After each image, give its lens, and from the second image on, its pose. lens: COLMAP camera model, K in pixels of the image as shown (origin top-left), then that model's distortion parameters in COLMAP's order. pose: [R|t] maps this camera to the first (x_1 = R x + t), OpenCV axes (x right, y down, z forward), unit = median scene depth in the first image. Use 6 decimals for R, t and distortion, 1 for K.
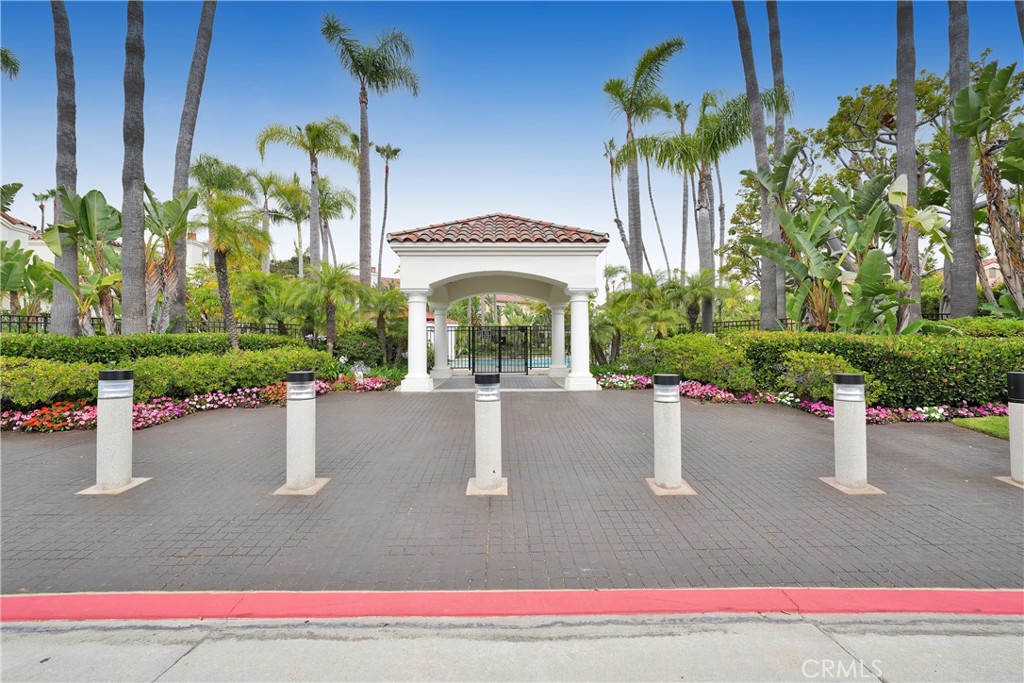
lens RADIAL K [[418.4, 0, 512.0], [0, 418.4, 341.5], [0, 0, 1]] dist [-0.002430, -0.000064]
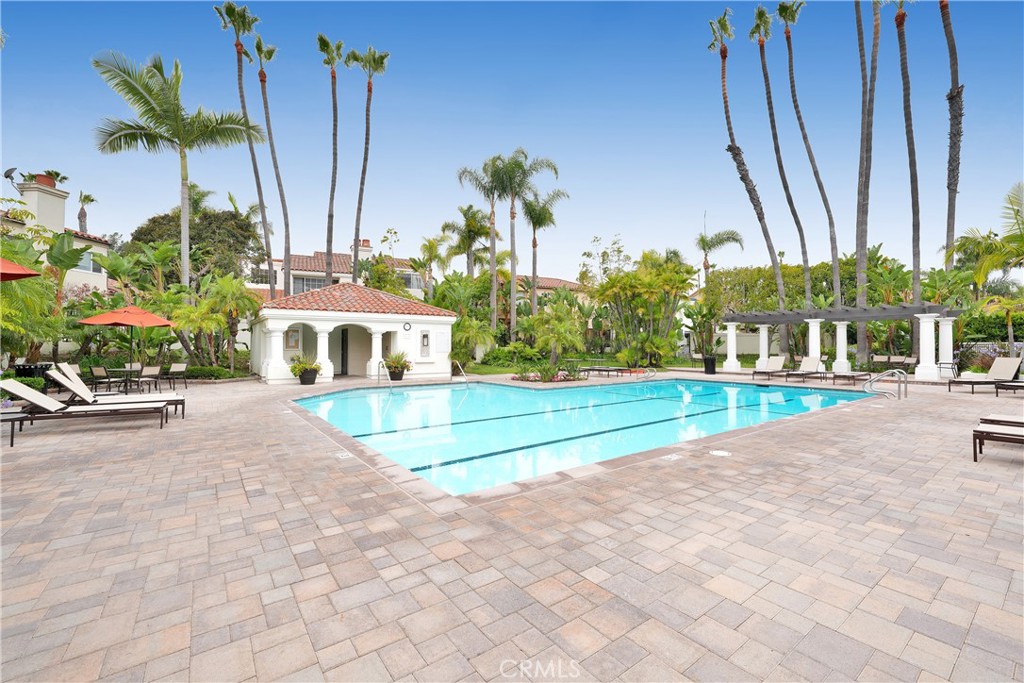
lens RADIAL K [[418.4, 0, 512.0], [0, 418.4, 341.5], [0, 0, 1]] dist [-0.002430, -0.000064]
pose [[0.988614, 0.000529, -0.150470, 0.026071], [-0.001707, 0.999969, -0.007701, -0.000487], [0.150461, 0.007870, 0.988585, 0.377311]]
